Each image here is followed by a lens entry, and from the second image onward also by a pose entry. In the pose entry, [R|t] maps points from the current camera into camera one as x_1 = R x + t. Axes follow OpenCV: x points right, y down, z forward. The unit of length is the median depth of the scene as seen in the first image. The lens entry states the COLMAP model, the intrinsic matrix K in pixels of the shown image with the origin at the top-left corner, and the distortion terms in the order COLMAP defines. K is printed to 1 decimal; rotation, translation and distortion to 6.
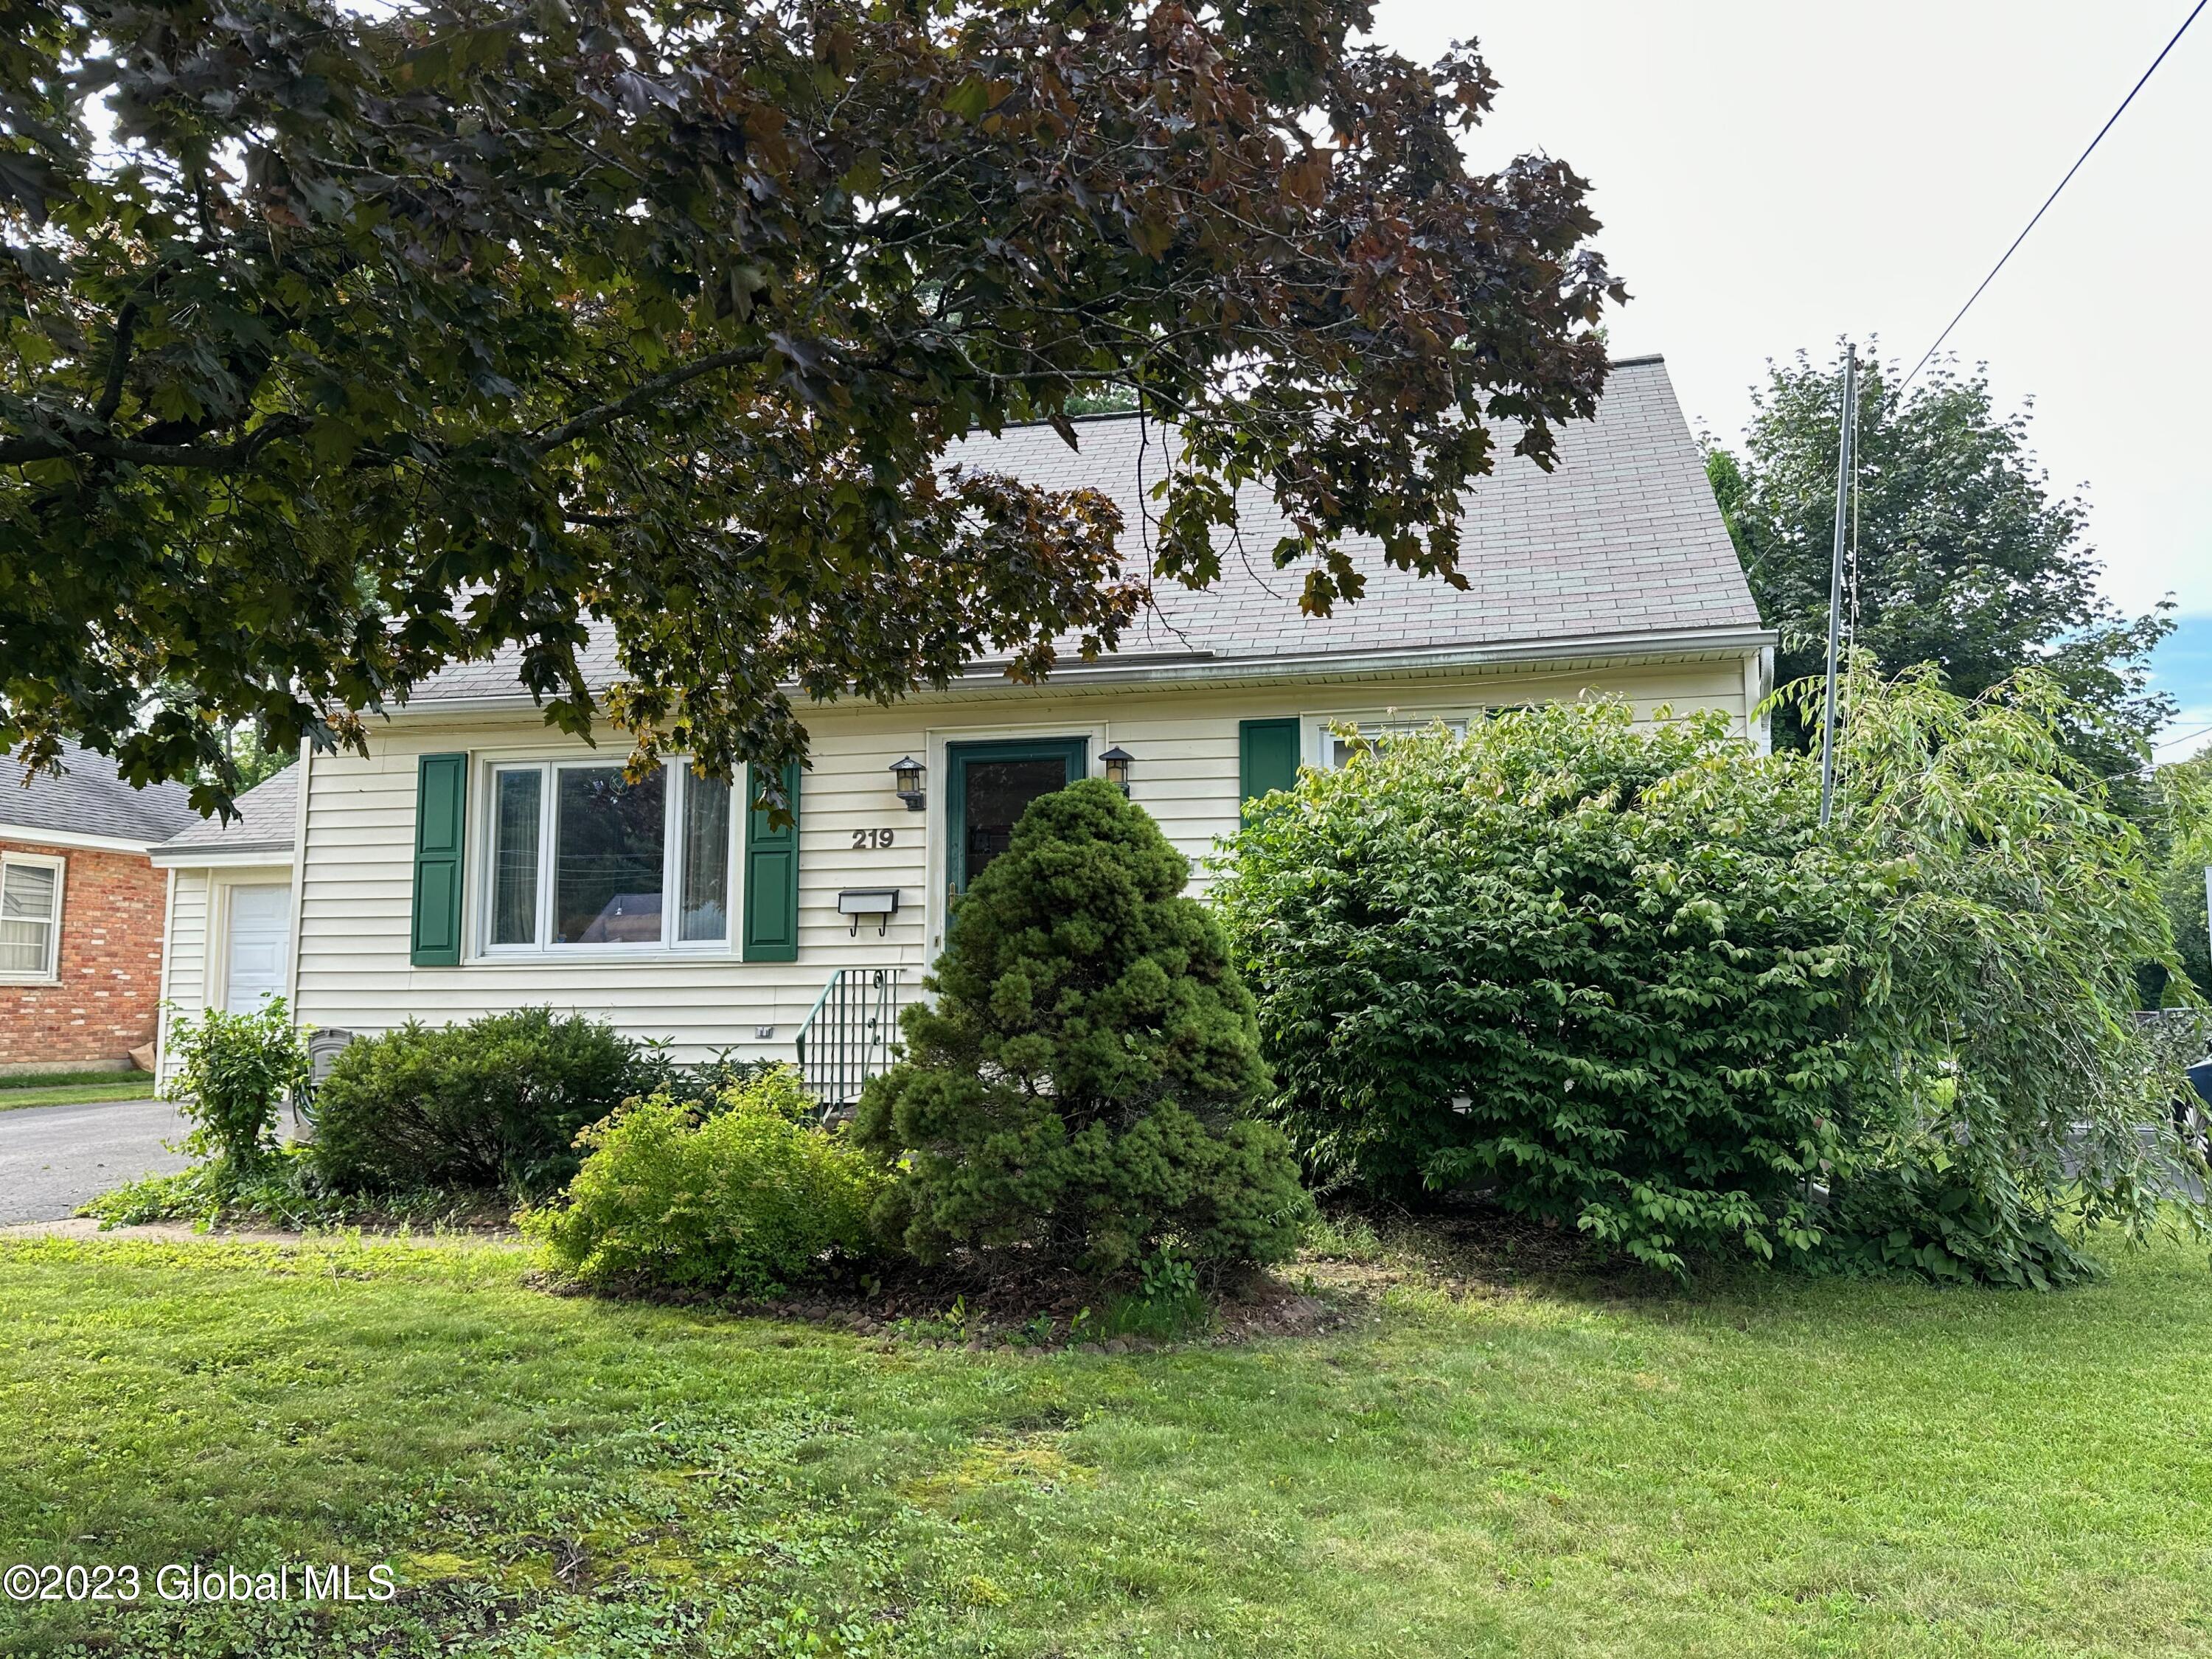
lens RADIAL K [[1639.3, 0, 1106.0], [0, 1639.3, 829.5], [0, 0, 1]] dist [0.100217, -0.000110]
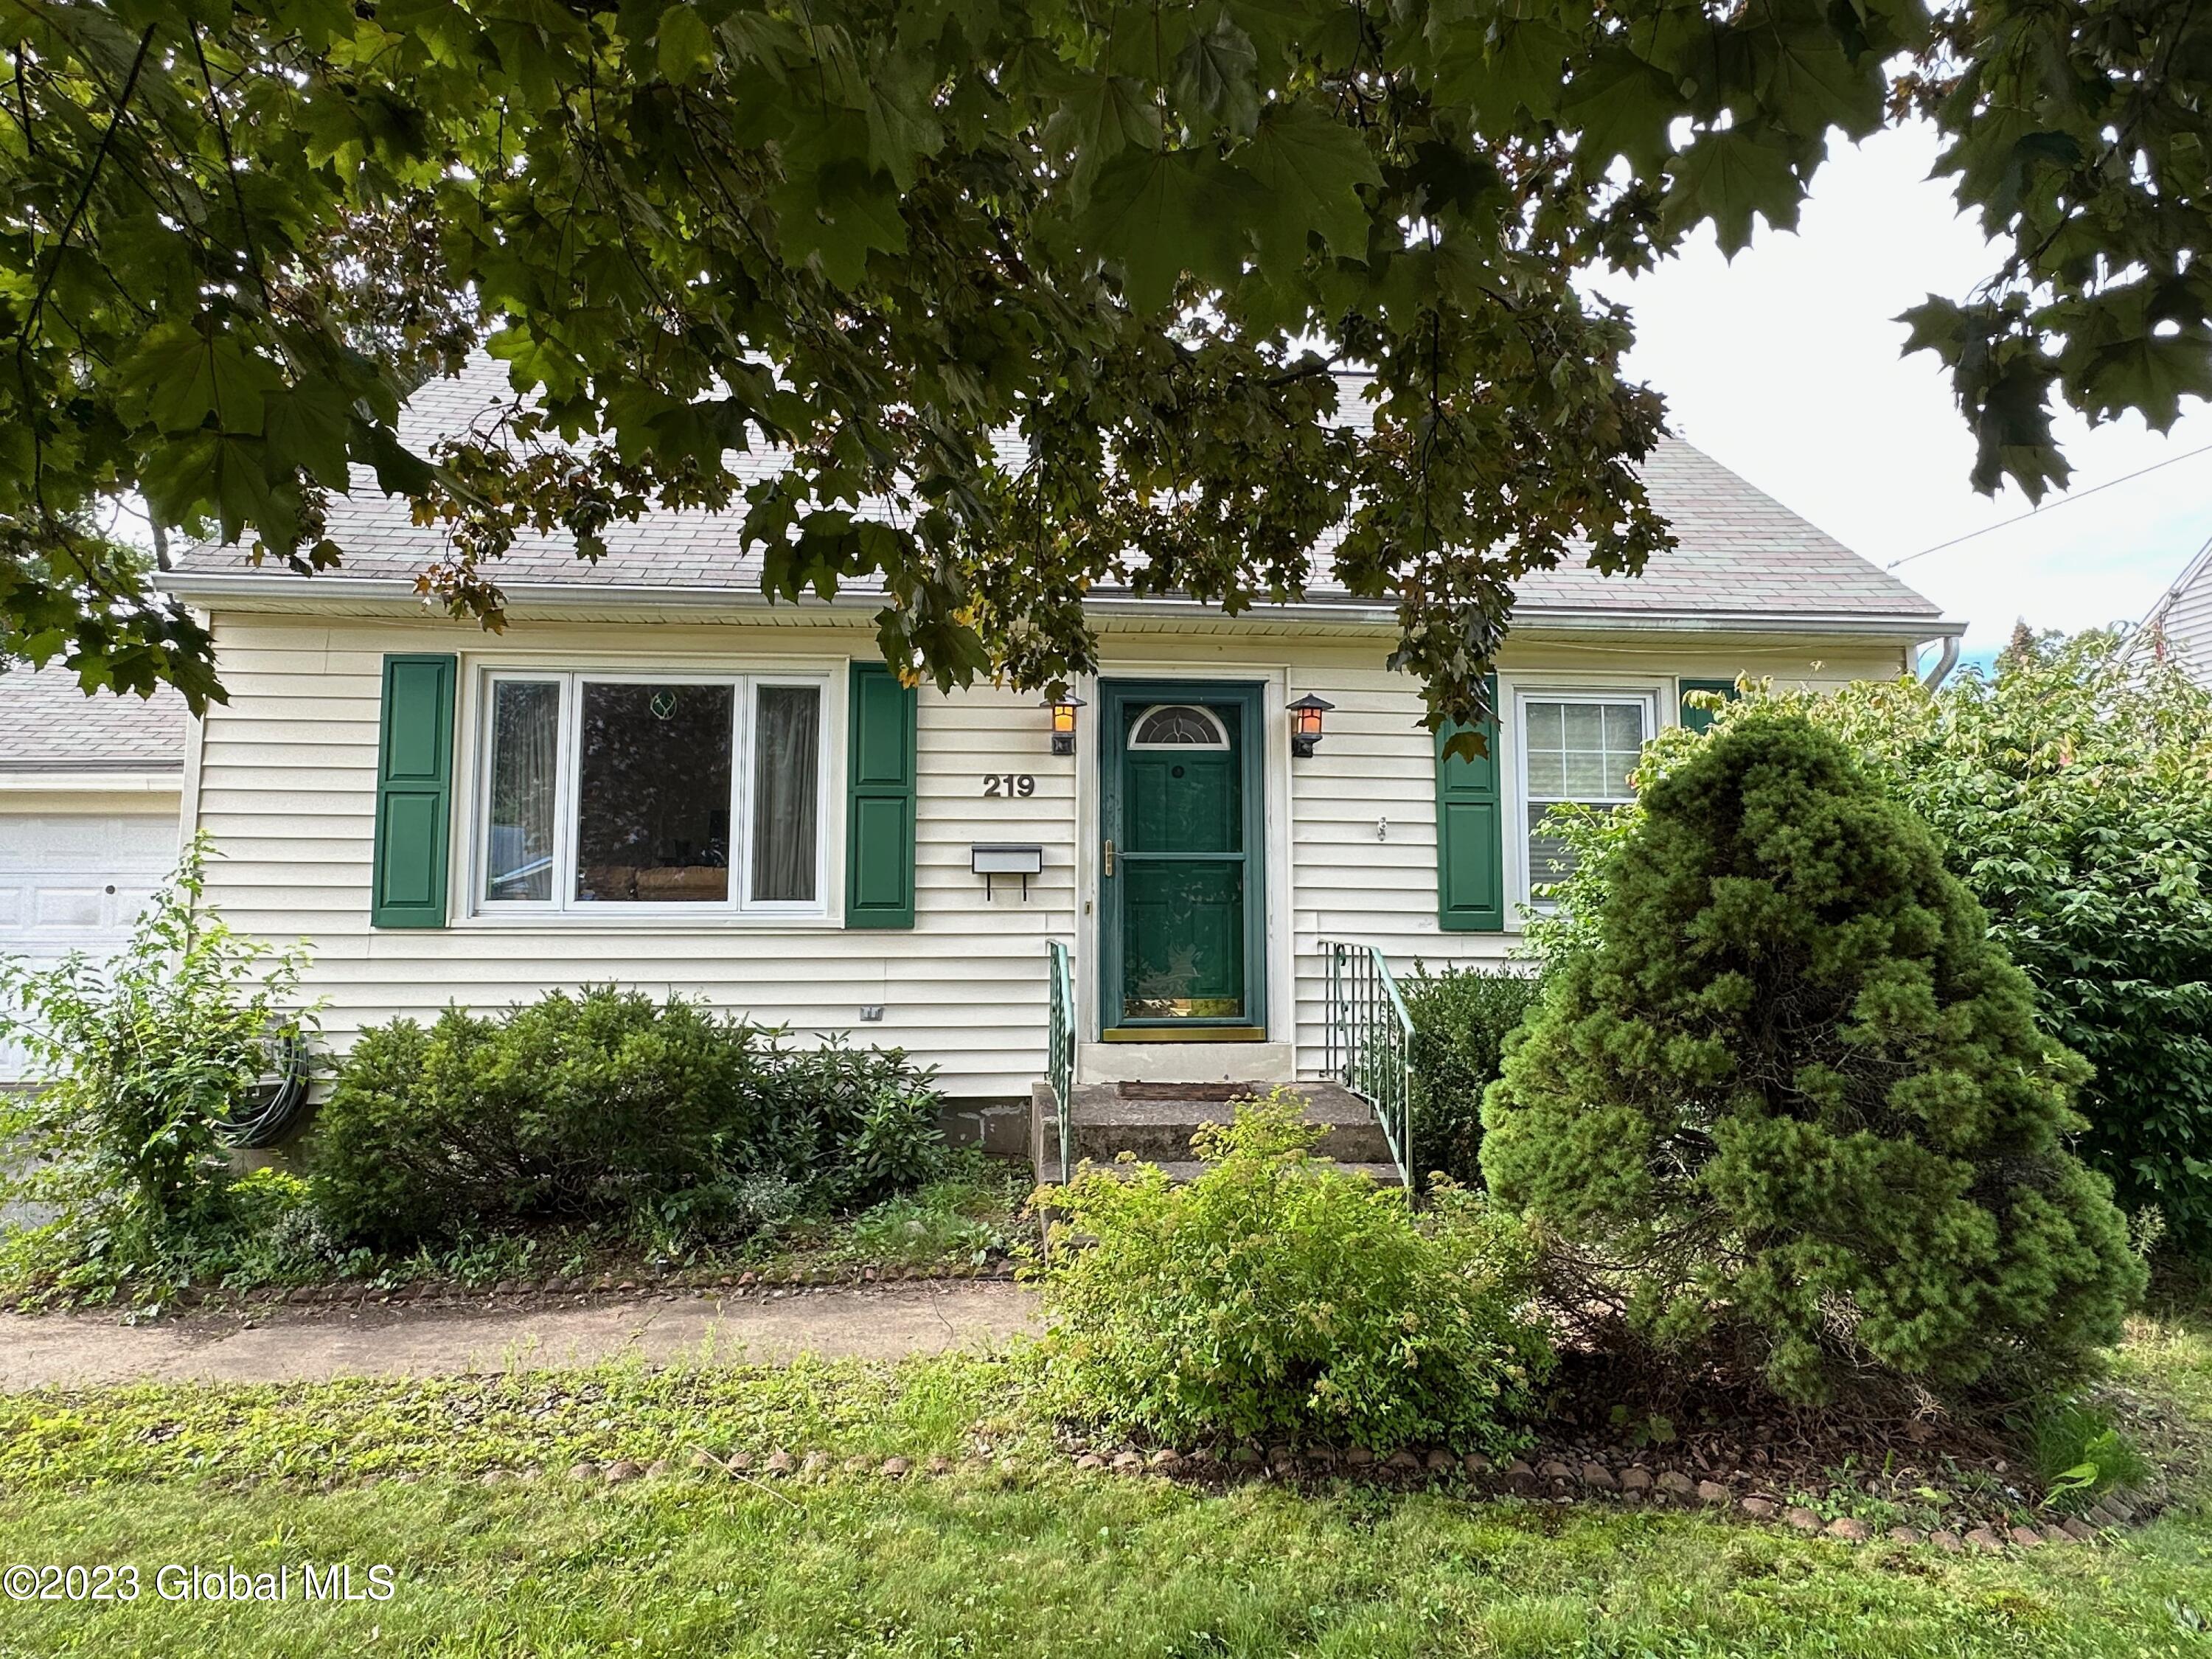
lens RADIAL K [[1346.5, 0, 1106.0], [0, 1346.5, 829.5], [0, 0, 1]] dist [-0.005464, -0.000062]
pose [[0.943249, 0.030364, 0.330695, -0.323012], [-0.037519, 0.999179, 0.015271, 0.015574], [-0.329960, -0.026812, 0.943614, 0.323432]]
